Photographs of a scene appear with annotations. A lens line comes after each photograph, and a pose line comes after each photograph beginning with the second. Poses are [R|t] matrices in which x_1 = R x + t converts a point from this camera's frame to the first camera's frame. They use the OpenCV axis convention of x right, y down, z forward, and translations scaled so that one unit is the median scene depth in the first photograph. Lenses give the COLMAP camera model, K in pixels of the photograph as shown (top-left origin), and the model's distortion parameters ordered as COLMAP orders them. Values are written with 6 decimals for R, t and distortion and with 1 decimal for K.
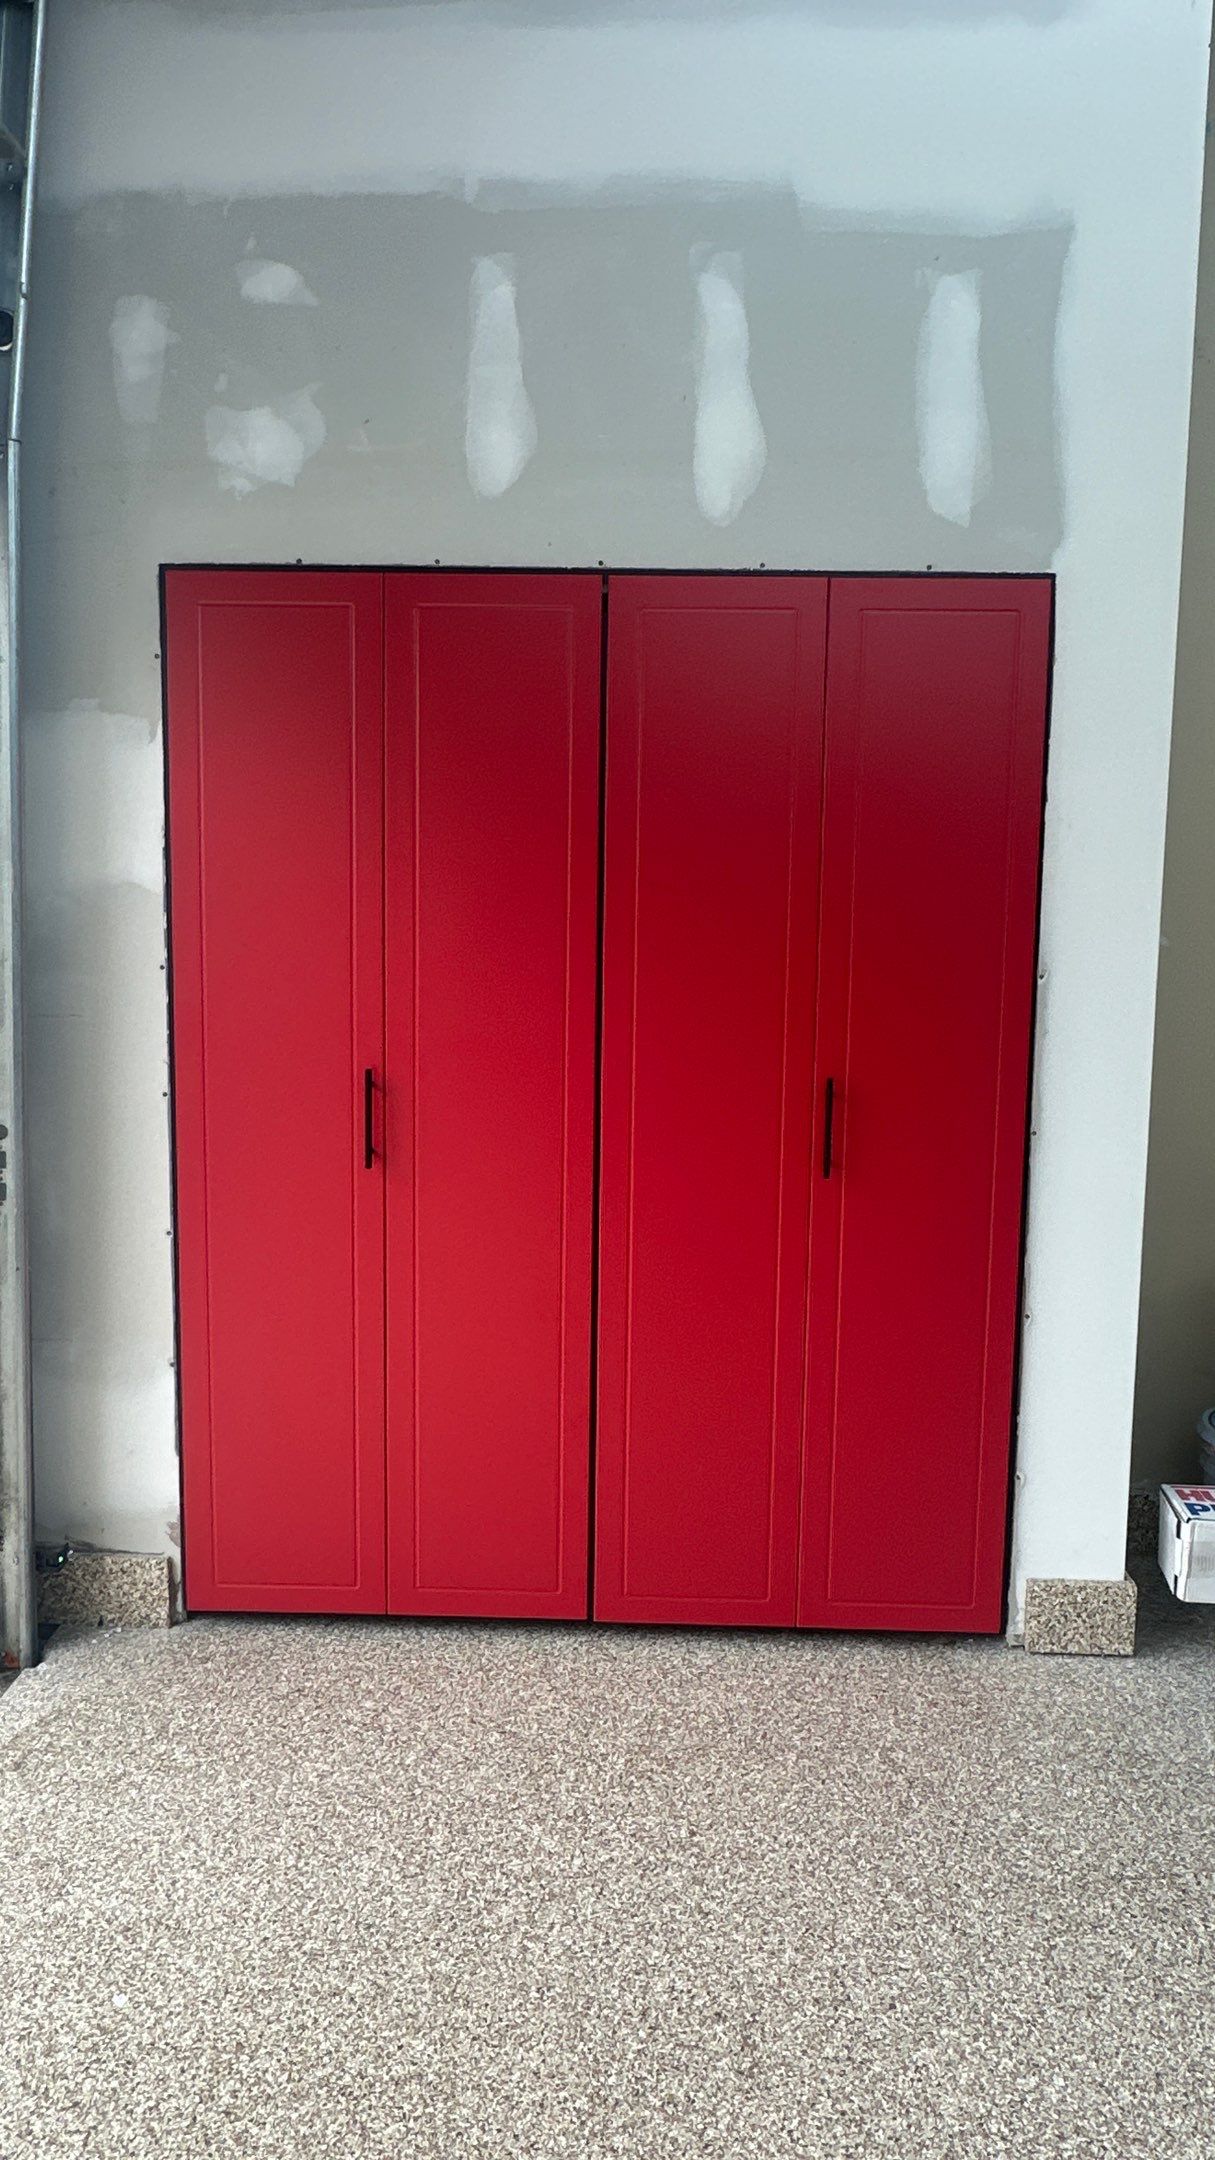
lens RADIAL K [[1474.8, 0, 594.8], [0, 1474.8, 1084.5], [0, 0, 1]] dist [-0.006441, 0.002115]
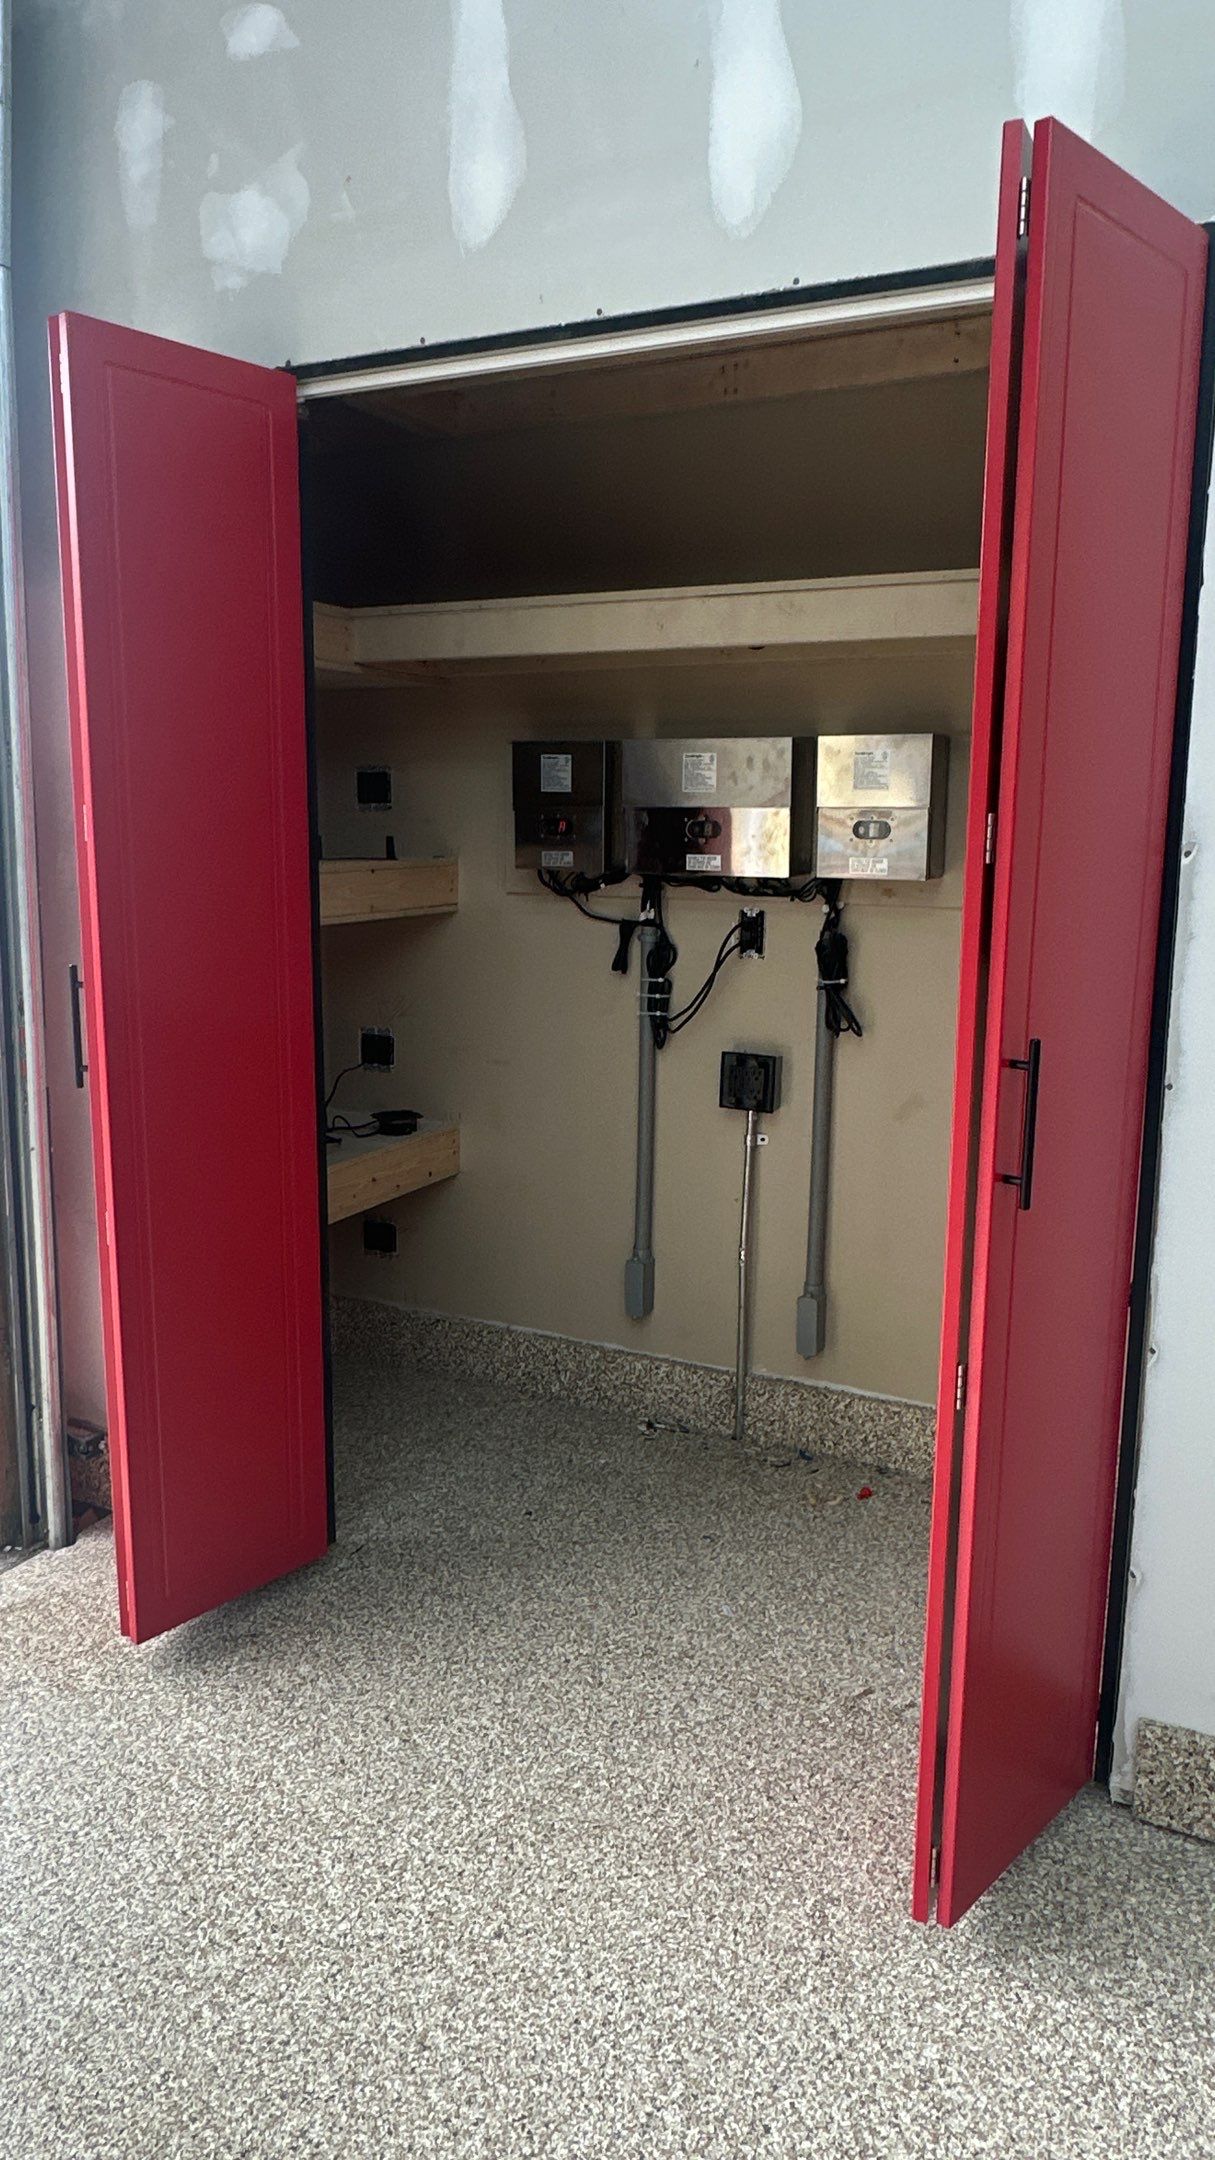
lens RADIAL K [[1474.8, 0, 612.5], [0, 1474.8, 1078.8], [0, 0, 1]] dist [-0.006441, 0.002115]
pose [[0.900725, 0.070553, -0.428622, 0.375589], [-0.045664, 0.996634, 0.068091, -0.005348], [0.431983, -0.041759, 0.900914, 0.292736]]
